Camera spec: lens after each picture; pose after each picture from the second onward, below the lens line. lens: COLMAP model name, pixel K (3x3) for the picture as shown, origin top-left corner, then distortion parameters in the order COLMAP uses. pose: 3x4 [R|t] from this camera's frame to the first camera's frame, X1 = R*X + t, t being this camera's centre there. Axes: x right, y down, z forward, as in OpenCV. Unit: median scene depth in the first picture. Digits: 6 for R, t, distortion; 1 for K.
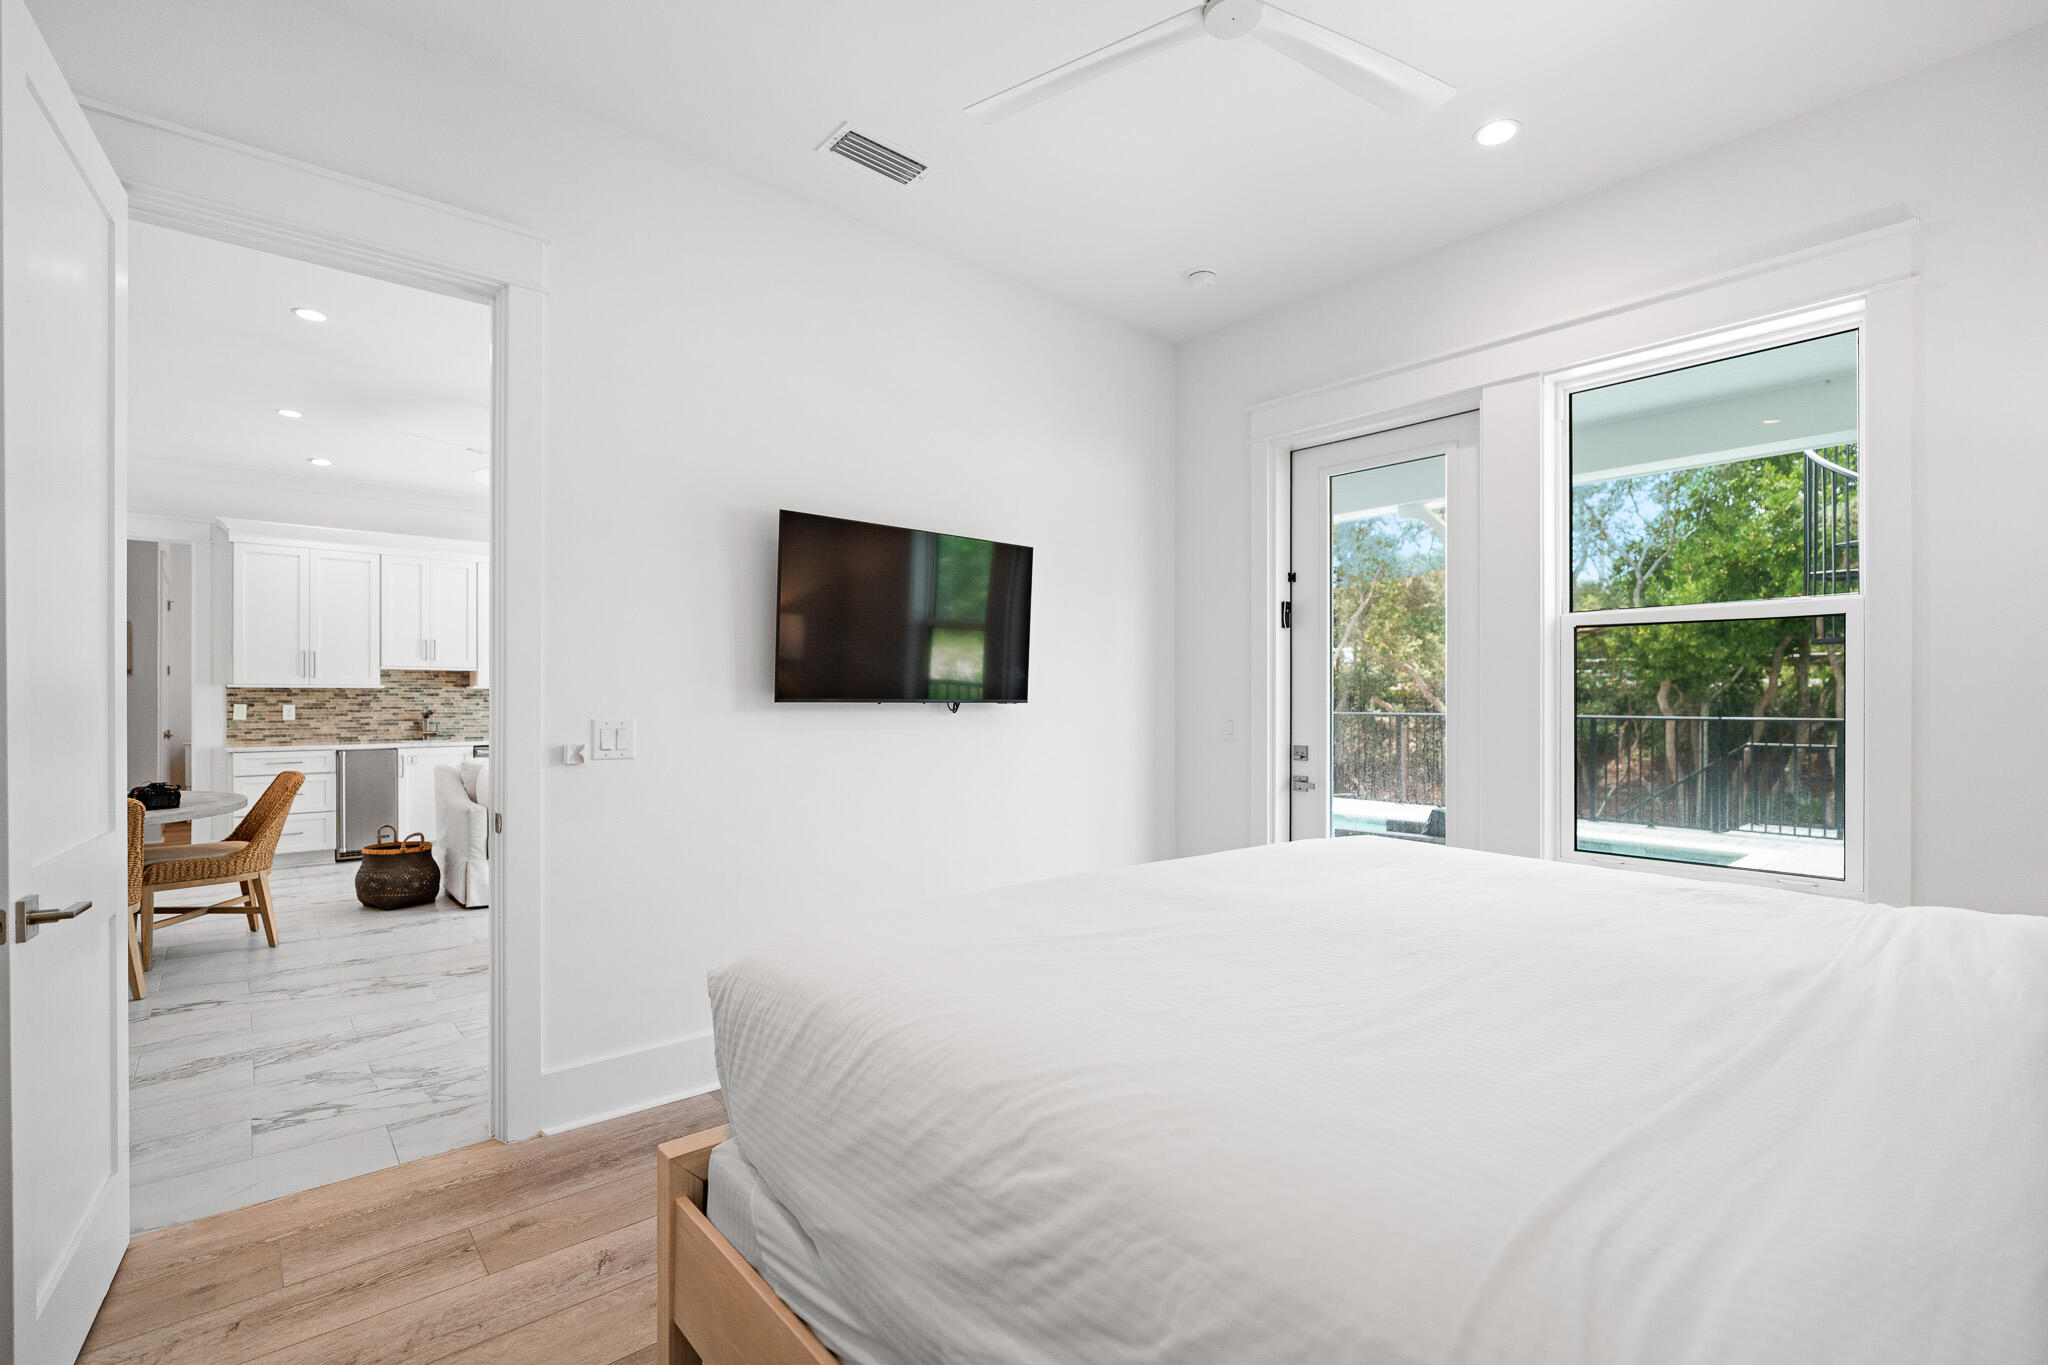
lens RADIAL K [[909.0, 0, 1023.5], [0, 909.0, 674.6], [0, 0, 1]] dist [-0.015533, 0.005592]
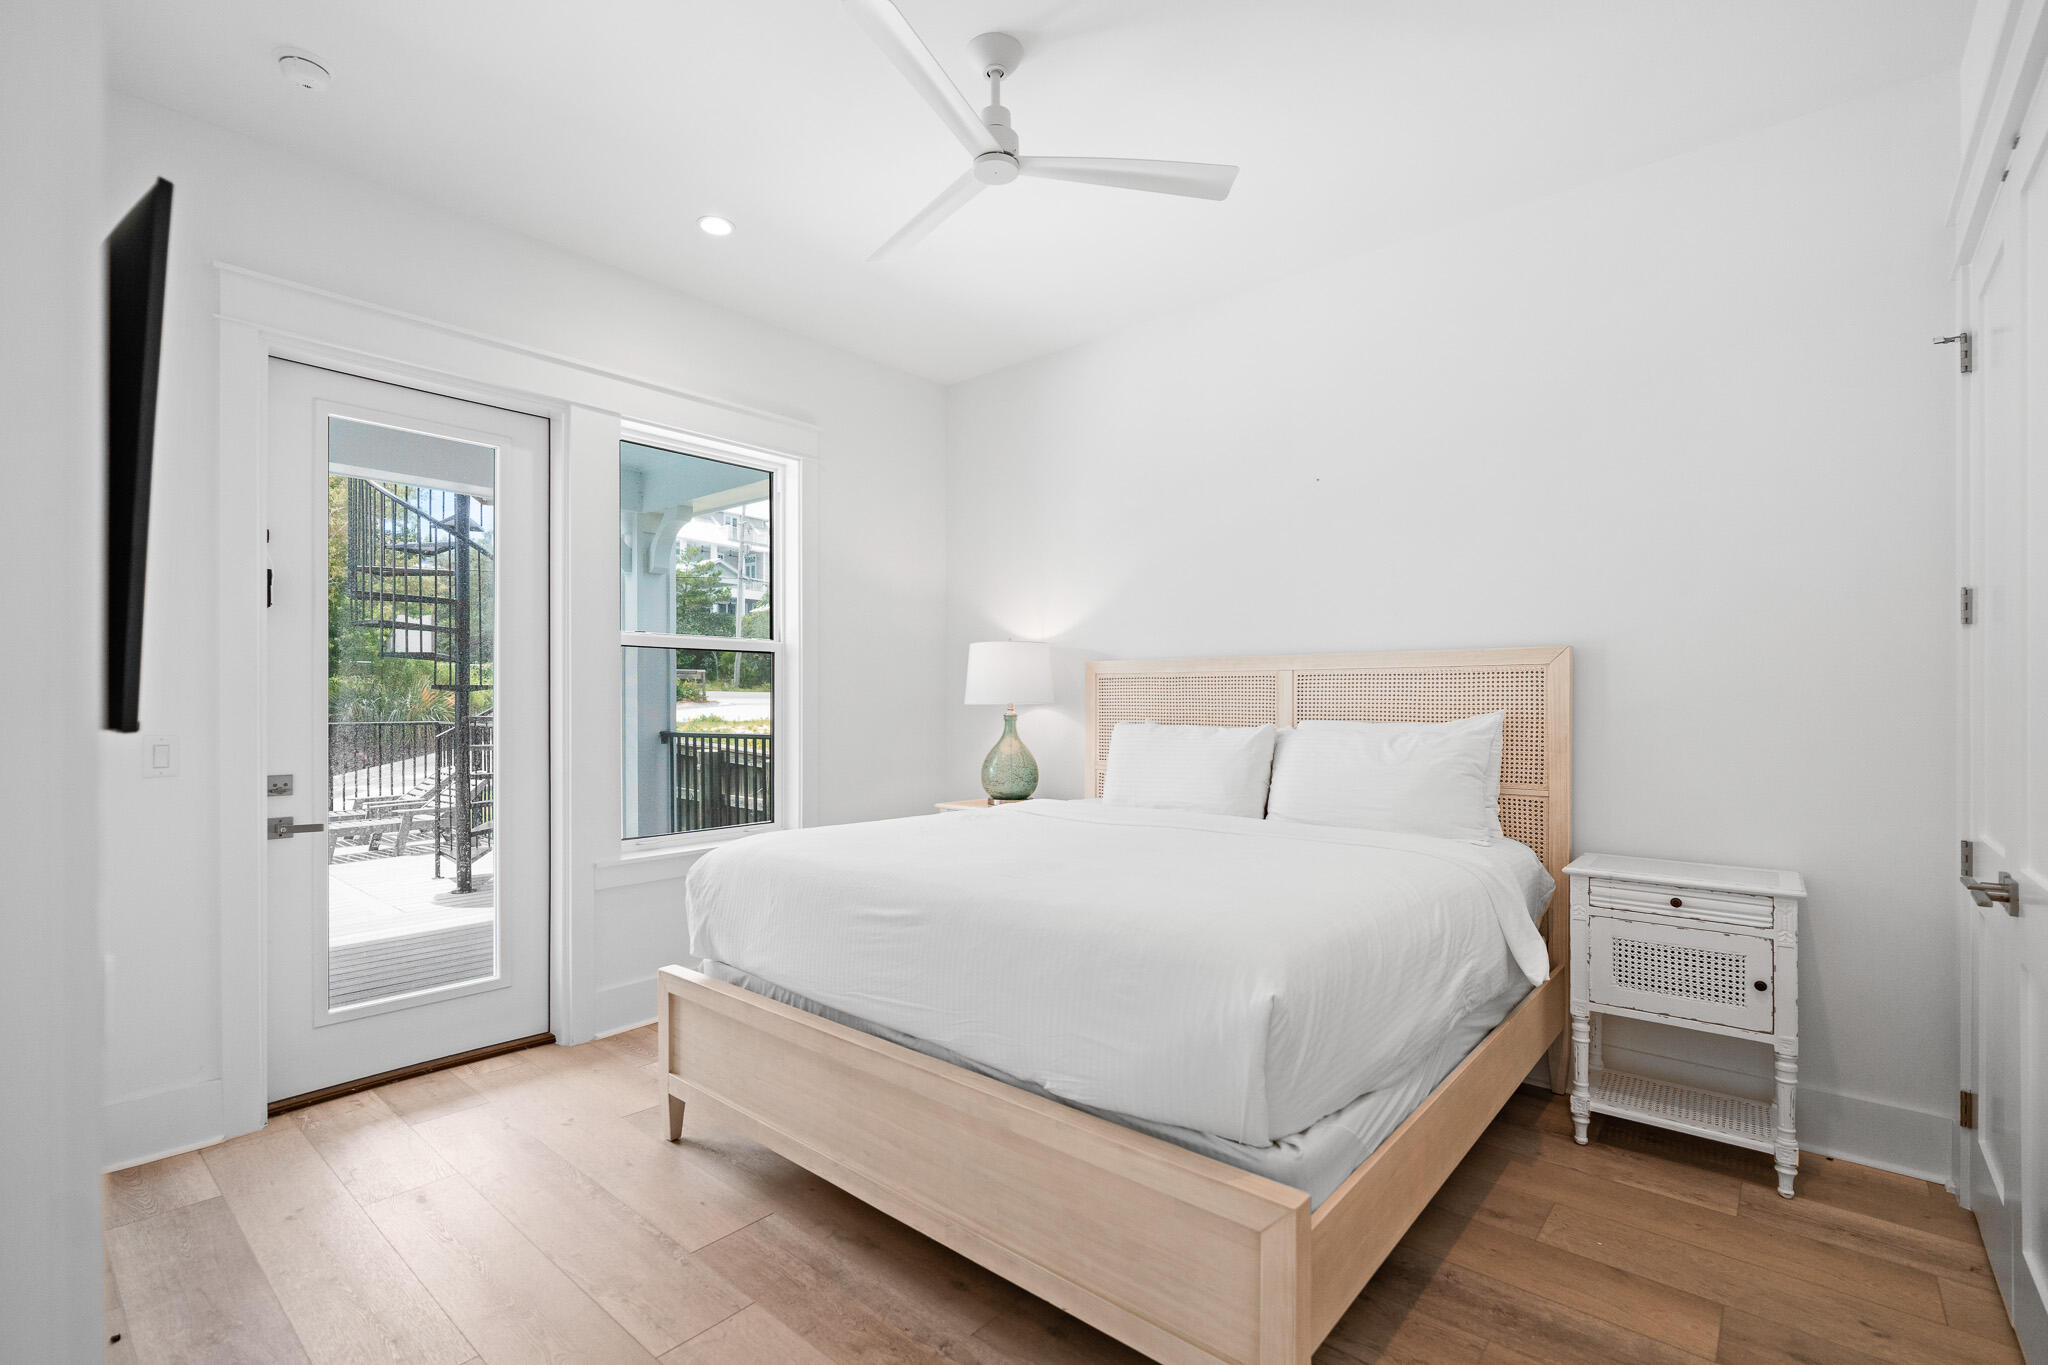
lens RADIAL K [[909.0, 0, 1023.5], [0, 909.0, 674.6], [0, 0, 1]] dist [-0.015533, 0.005592]
pose [[-0.137811, 0.032896, 0.989912, -1.016047], [-0.024491, 0.999030, -0.036608, 0.024662], [-0.990156, -0.029289, -0.136872, 1.119770]]
